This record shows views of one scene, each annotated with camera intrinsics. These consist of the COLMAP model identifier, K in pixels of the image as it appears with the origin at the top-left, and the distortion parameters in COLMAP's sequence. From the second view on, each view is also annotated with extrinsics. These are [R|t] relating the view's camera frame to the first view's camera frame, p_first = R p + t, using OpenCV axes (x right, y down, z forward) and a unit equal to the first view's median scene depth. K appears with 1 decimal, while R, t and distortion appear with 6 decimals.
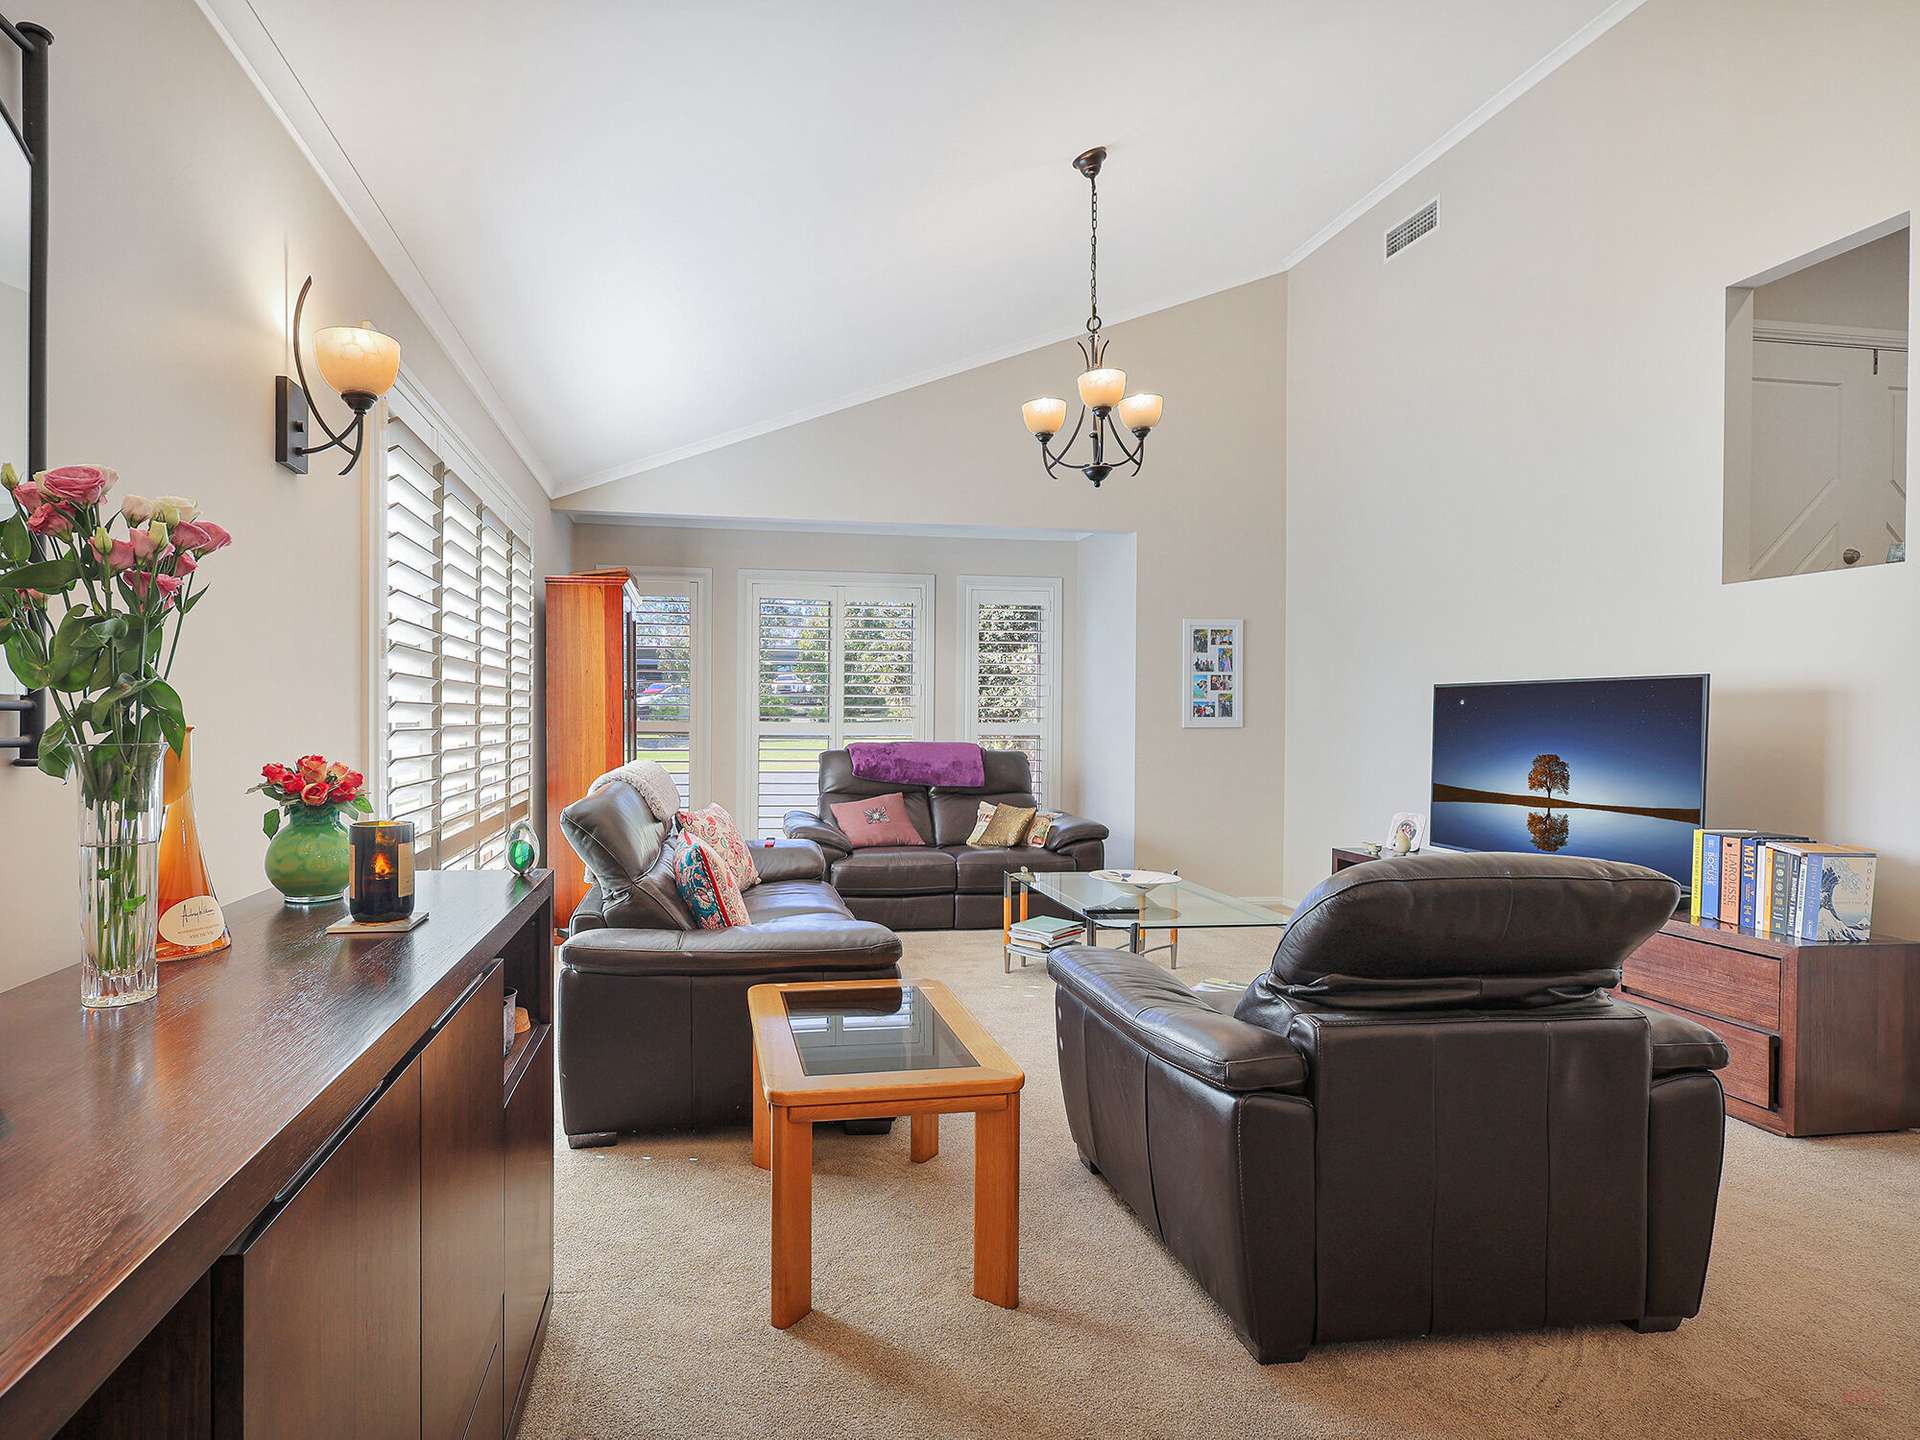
lens RADIAL K [[1035.1, 0, 859.2], [0, 1035.1, 723.7], [0, 0, 1]] dist [-0.007341, 0.003952]
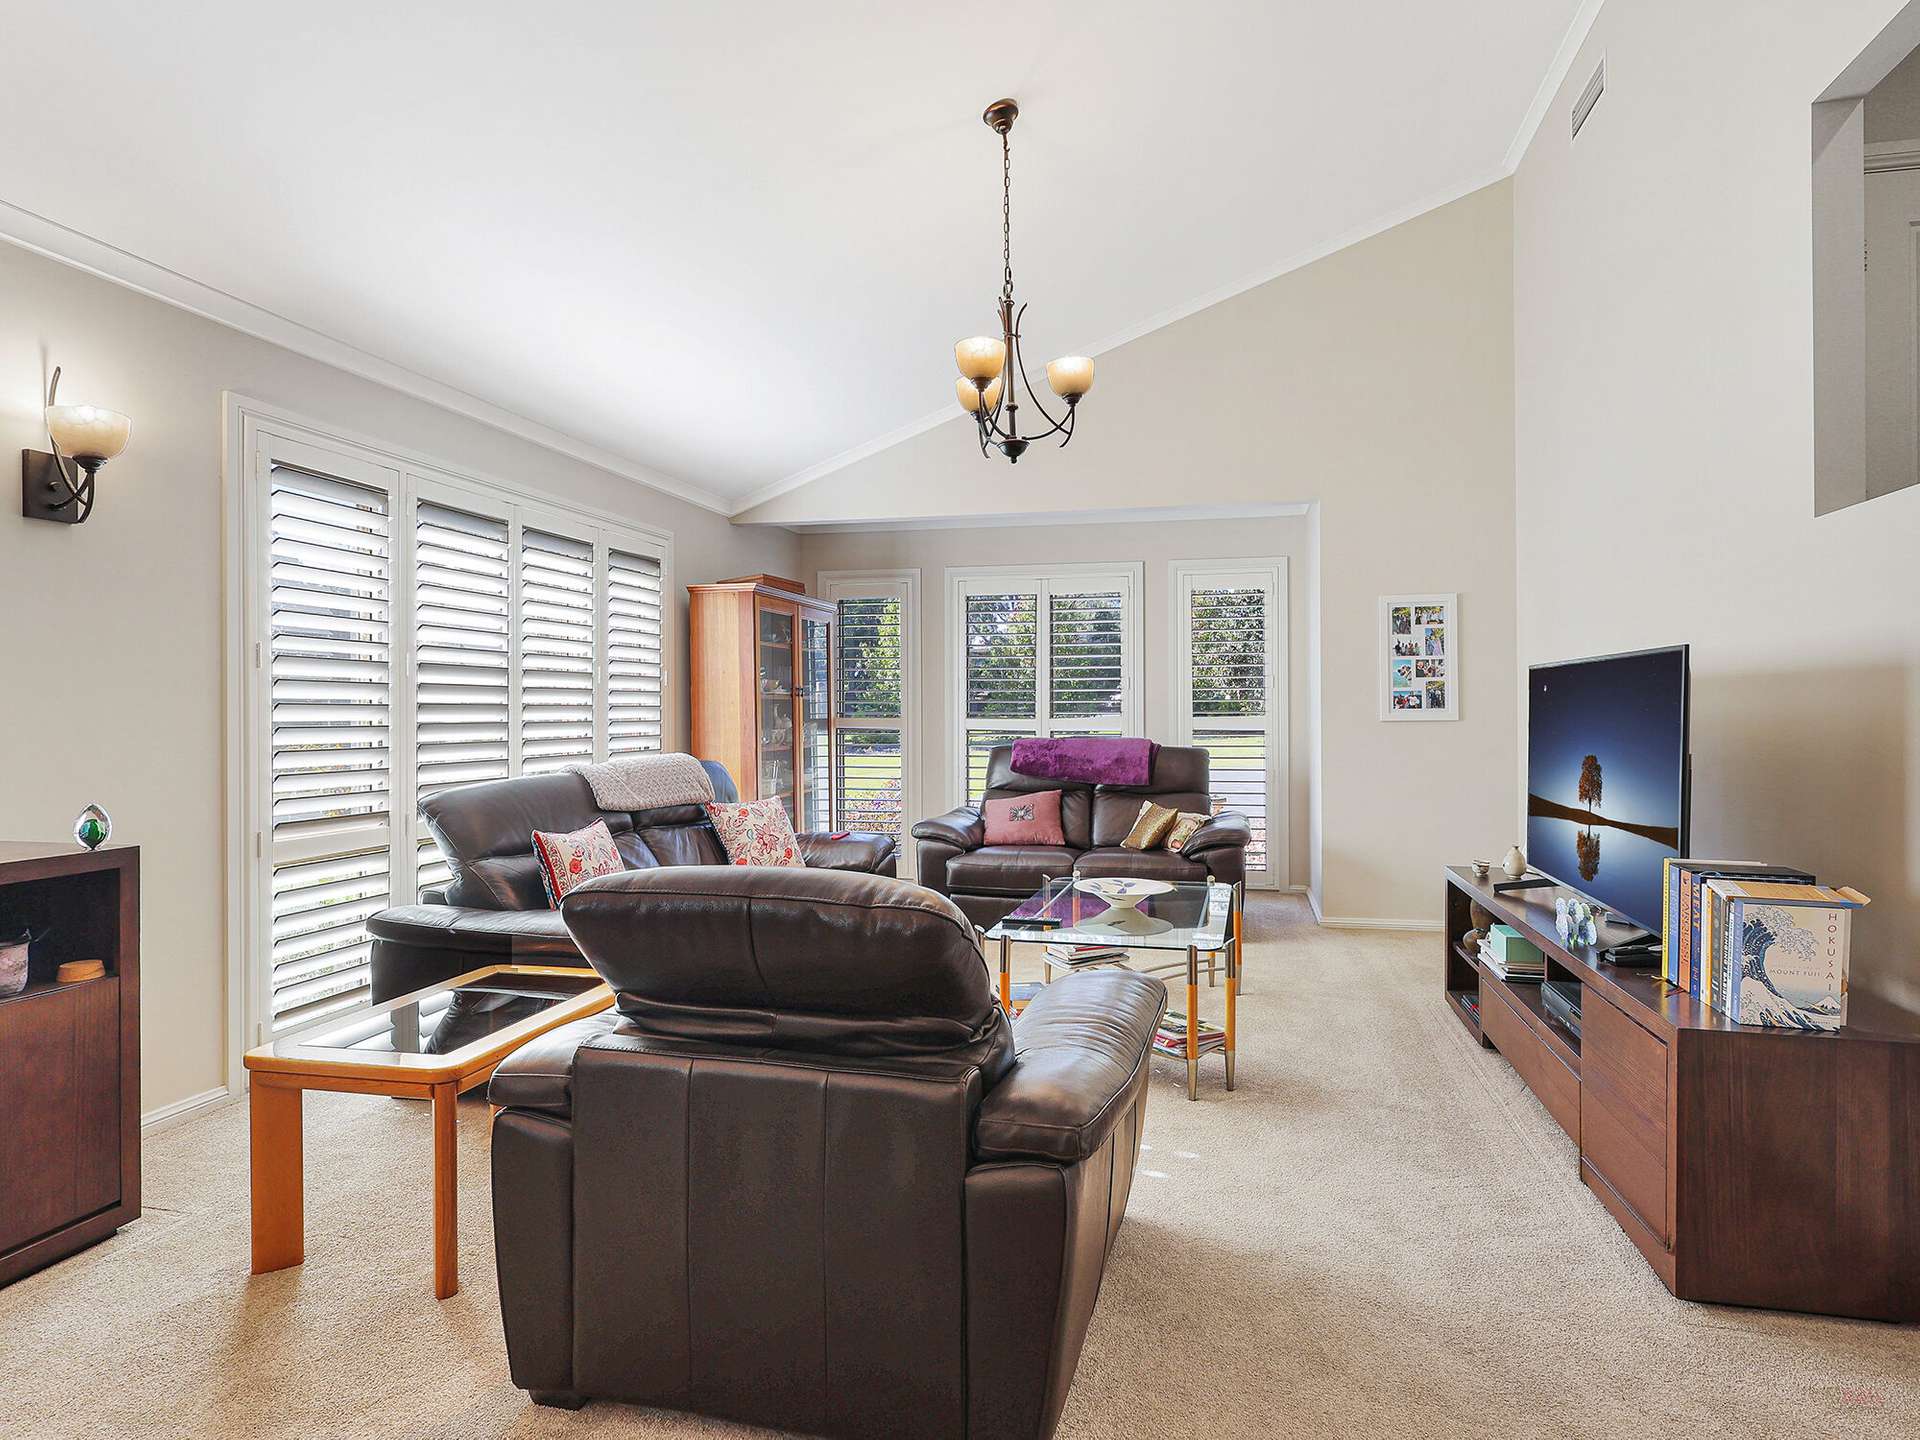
lens RADIAL K [[1035.1, 0, 1026.8], [0, 1035.1, 710.2], [0, 0, 1]] dist [-0.007341, 0.003952]
pose [[0.935691, -0.008607, -0.352715, 0.473733], [0.005728, 0.999941, -0.009205, 0.001223], [0.352774, 0.006592, 0.935686, 0.114494]]
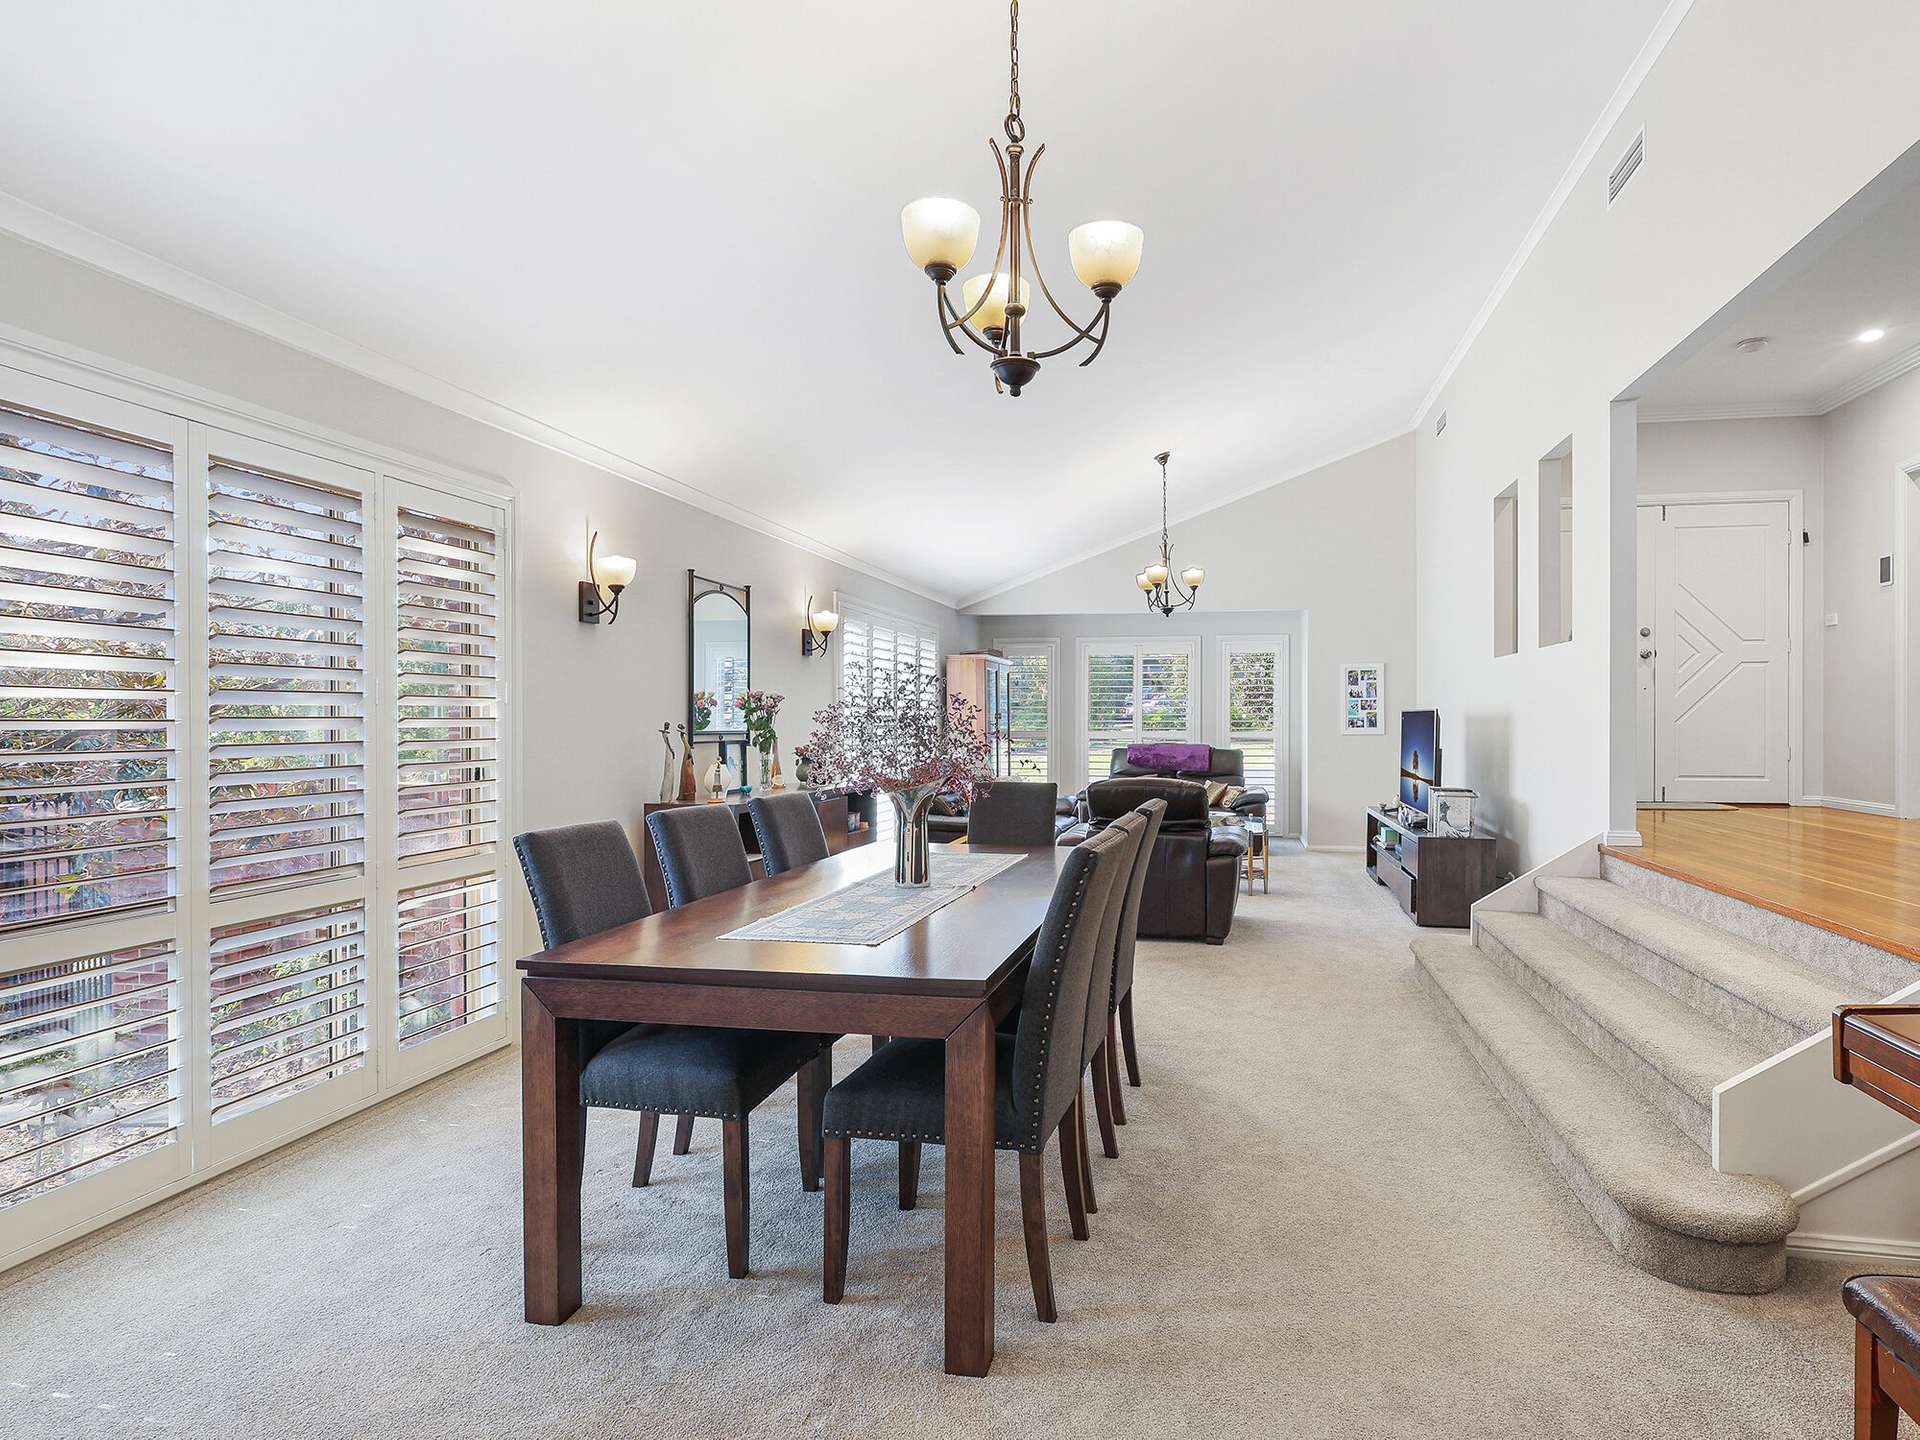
lens RADIAL K [[1035.1, 0, 1045.0], [0, 1035.1, 736.2], [0, 0, 1]] dist [-0.007341, 0.003952]
pose [[0.942780, -0.001288, -0.333412, 0.570390], [0.003883, 0.999967, 0.007118, -0.009065], [0.333392, -0.008005, 0.942754, -0.836053]]
